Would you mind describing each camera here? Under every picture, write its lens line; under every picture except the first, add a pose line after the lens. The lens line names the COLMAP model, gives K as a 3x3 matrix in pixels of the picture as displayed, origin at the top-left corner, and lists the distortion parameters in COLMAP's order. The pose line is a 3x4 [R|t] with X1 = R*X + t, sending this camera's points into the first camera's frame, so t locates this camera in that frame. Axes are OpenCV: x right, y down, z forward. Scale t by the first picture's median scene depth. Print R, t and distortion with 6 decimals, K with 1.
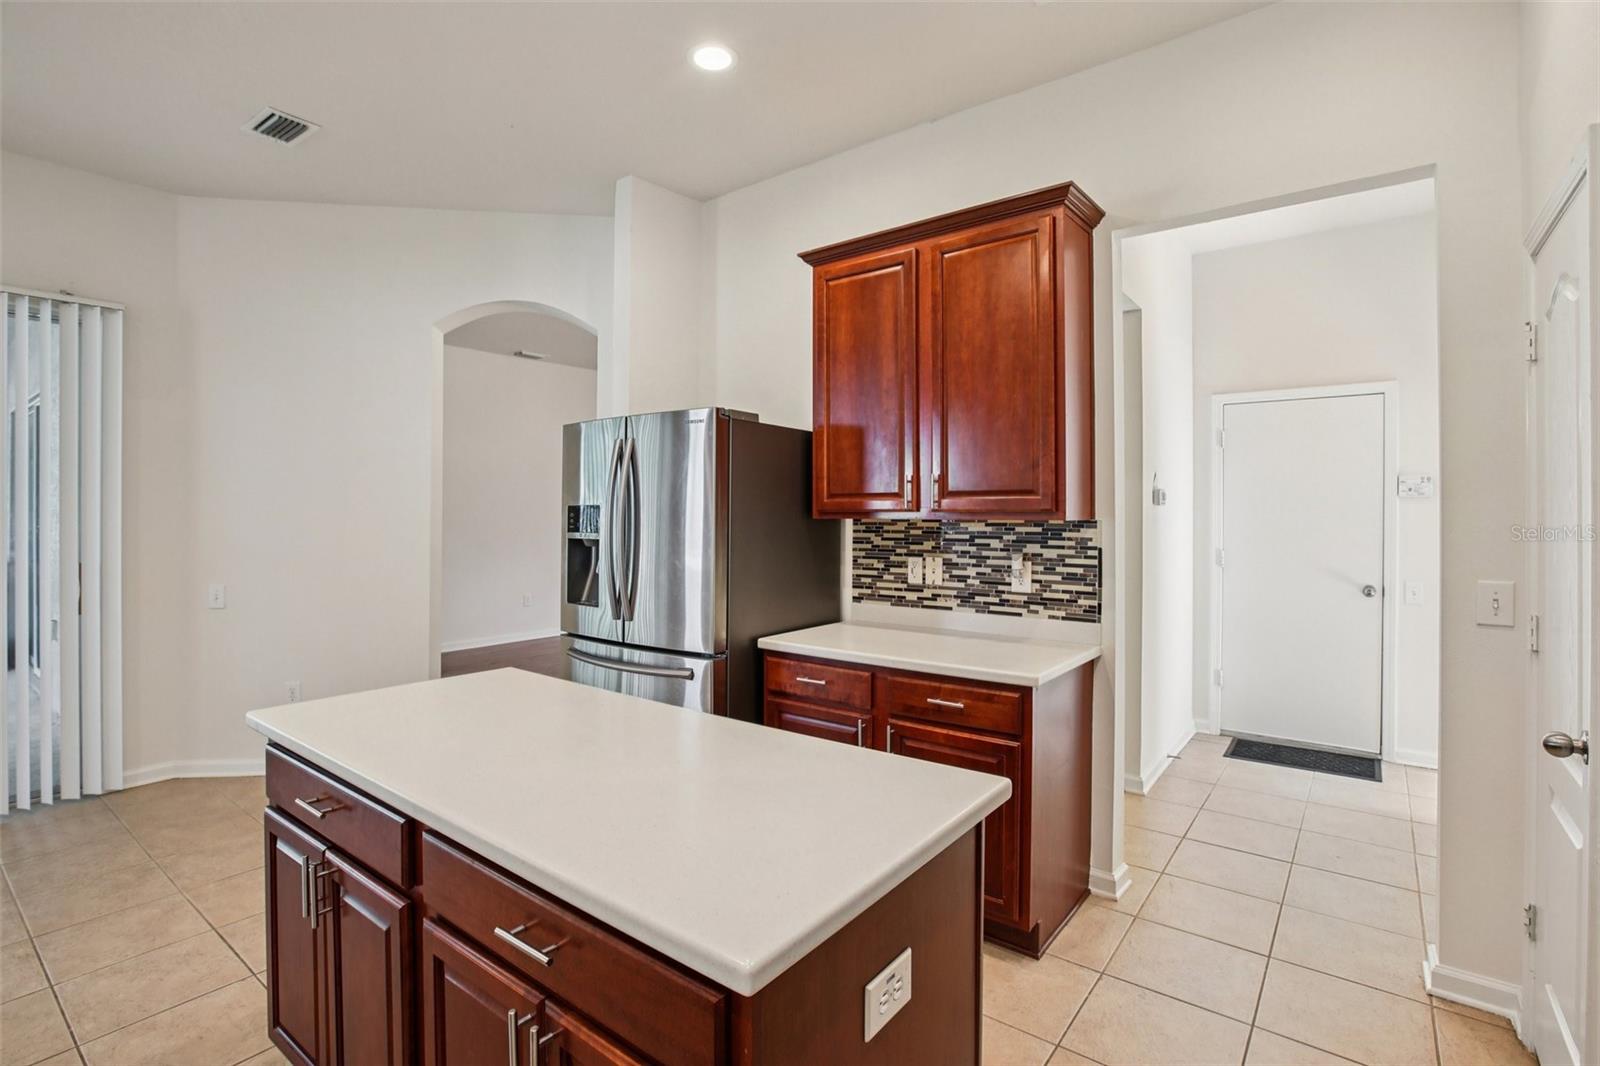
lens RADIAL K [[769.5, 0, 798.8], [0, 769.5, 514.1], [0, 0, 1]] dist [-0.048188, 0.014987]
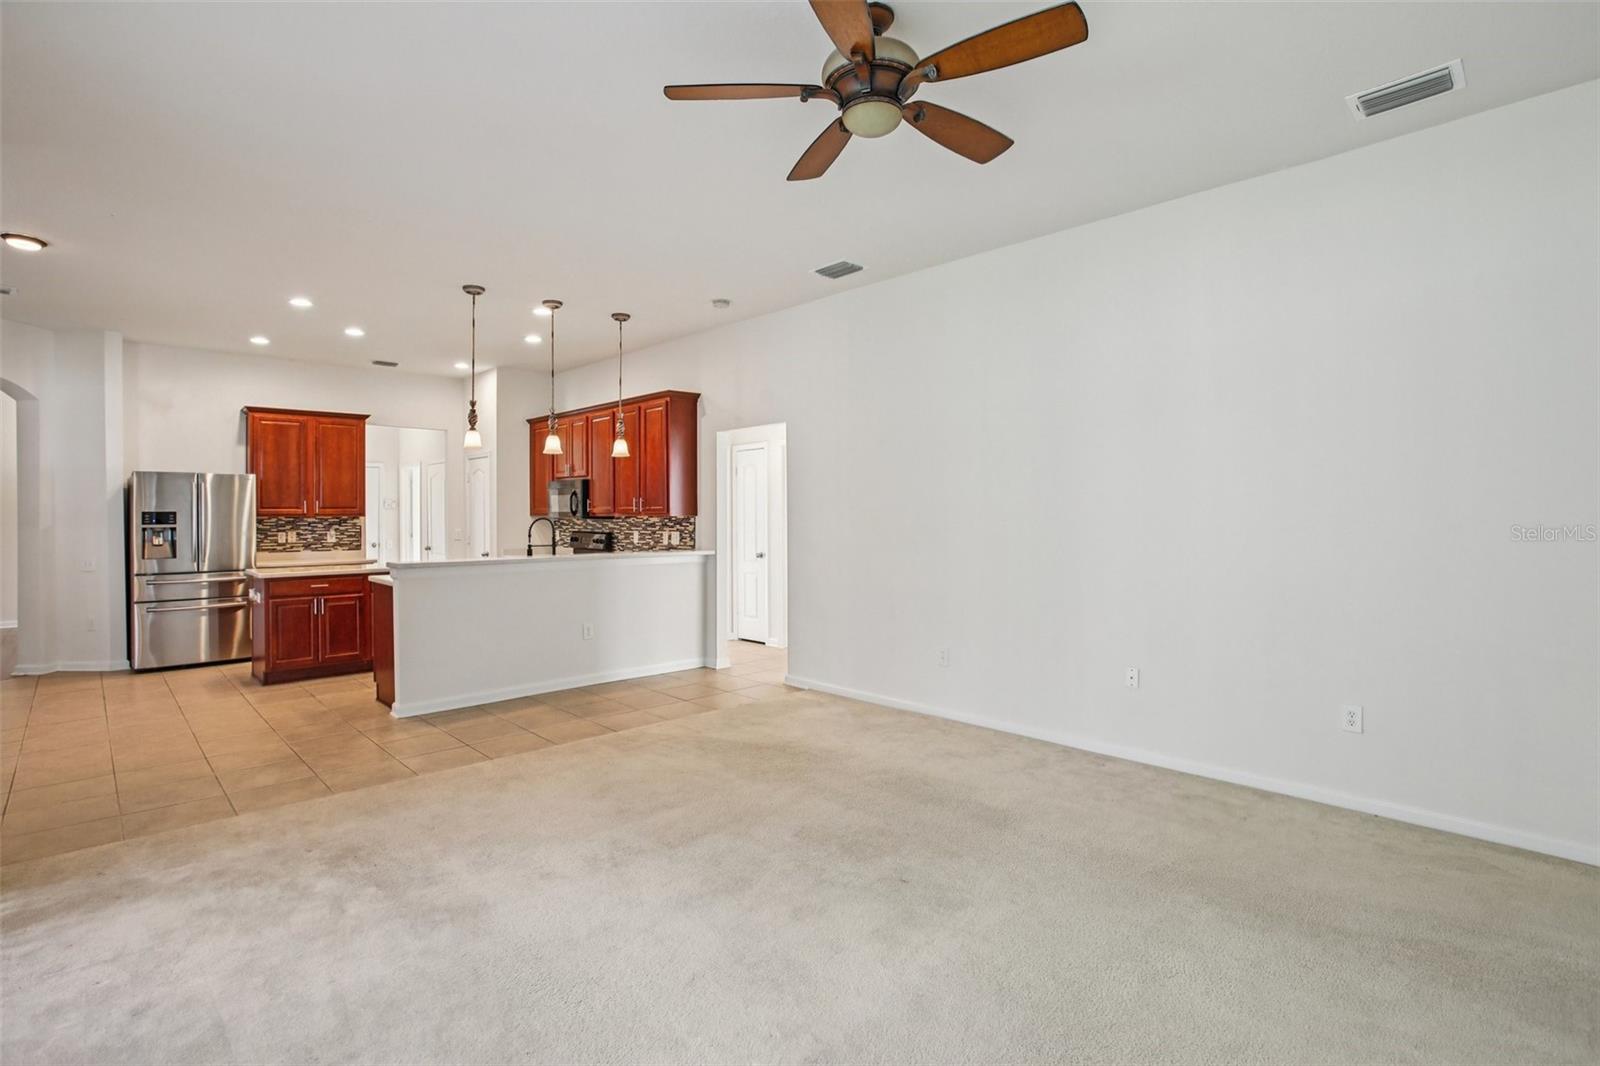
lens RADIAL K [[769.5, 0, 806.2], [0, 769.5, 526.4], [0, 0, 1]] dist [-0.048188, 0.014987]
pose [[0.140303, -0.020057, 0.989905, -2.154057], [0.000551, 0.999796, 0.020179, -0.012494], [-0.990108, -0.002285, 0.140286, -1.098078]]
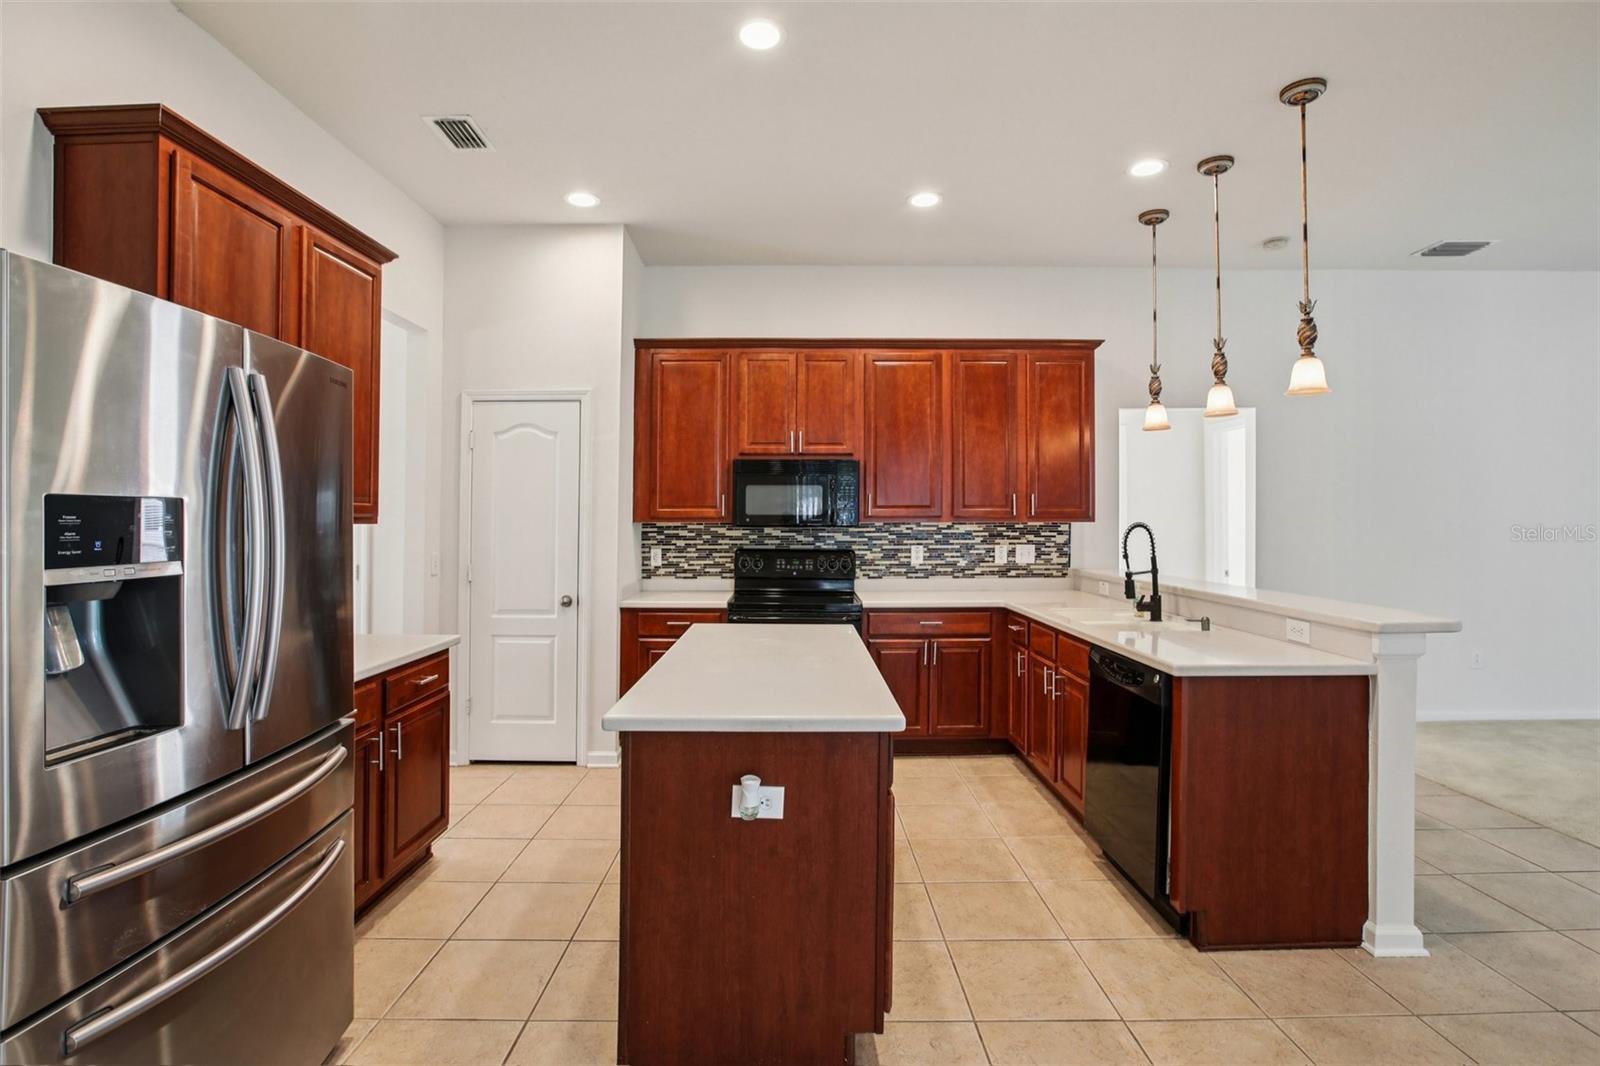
lens RADIAL K [[769.5, 0, 800.0], [0, 769.5, 524.8], [0, 0, 1]] dist [-0.048188, 0.014987]
pose [[-0.617461, -0.005965, 0.786579, -0.839916], [-0.001591, 0.999979, 0.006335, 0.000179], [-0.786600, 0.002660, -0.617457, 0.996117]]
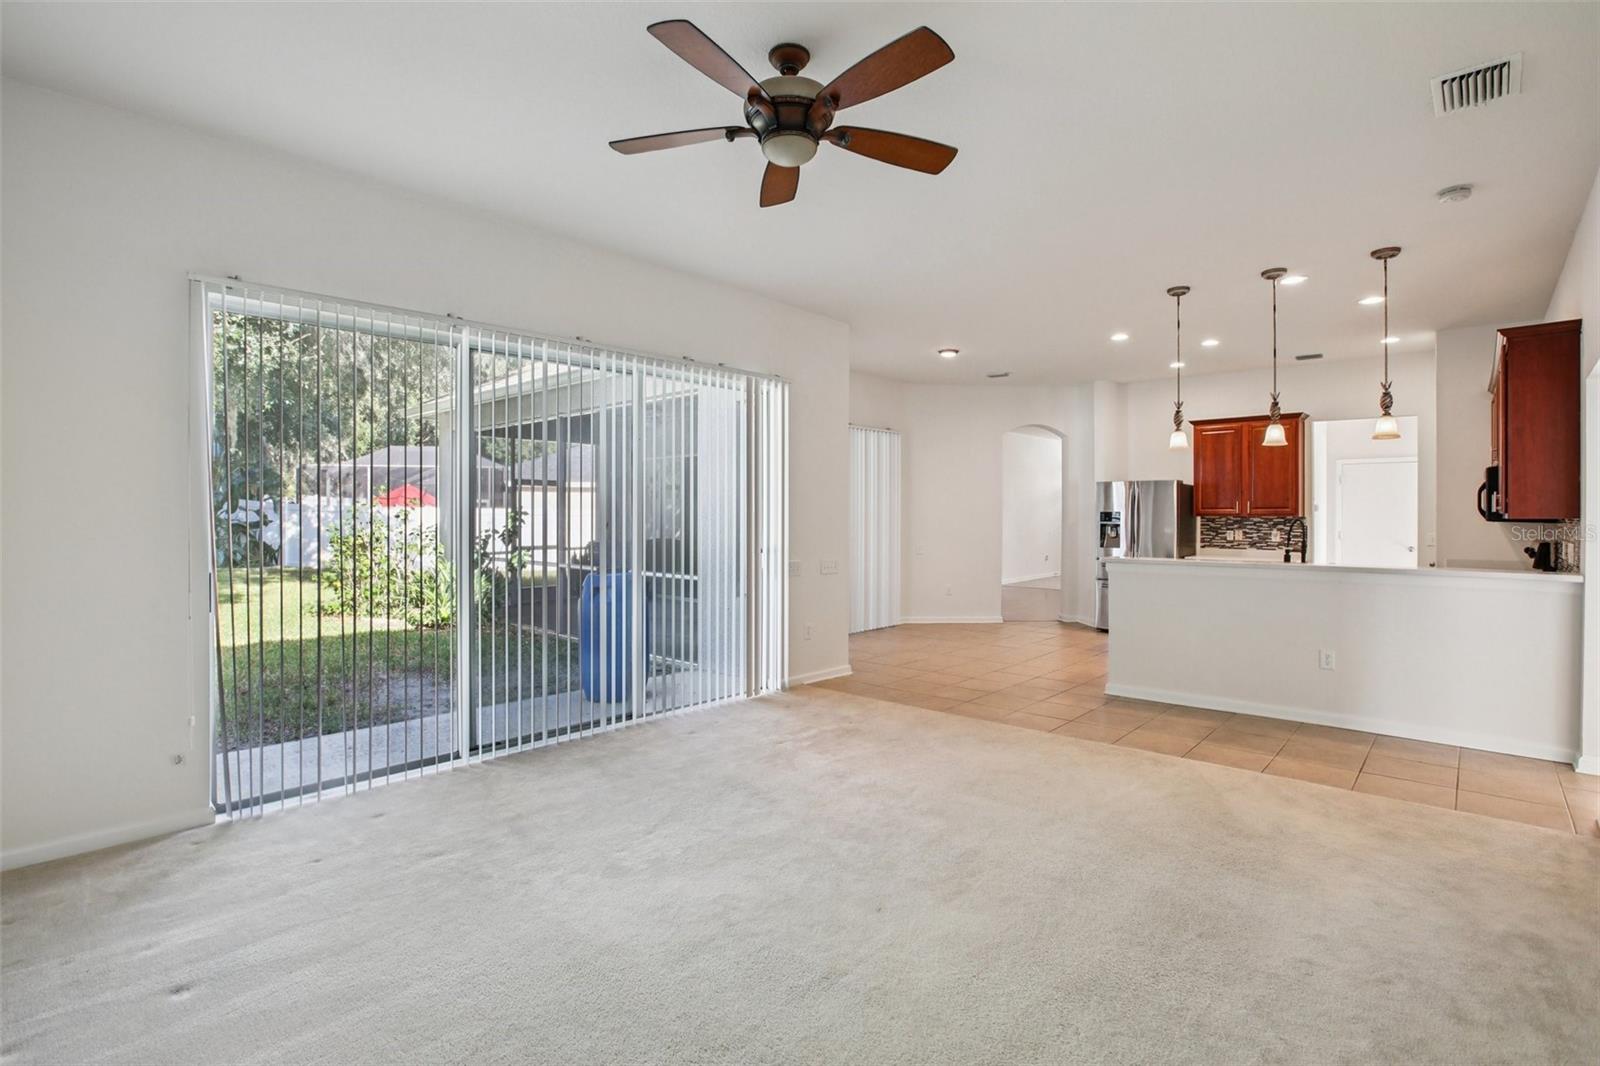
lens RADIAL K [[769.5, 0, 783.8], [0, 769.5, 521.2], [0, 0, 1]] dist [-0.048188, 0.014987]
pose [[0.995165, -0.002009, -0.098198, -1.233887], [0.002918, 0.999954, 0.009123, -0.007239], [0.098175, -0.009366, 0.995125, -1.957017]]
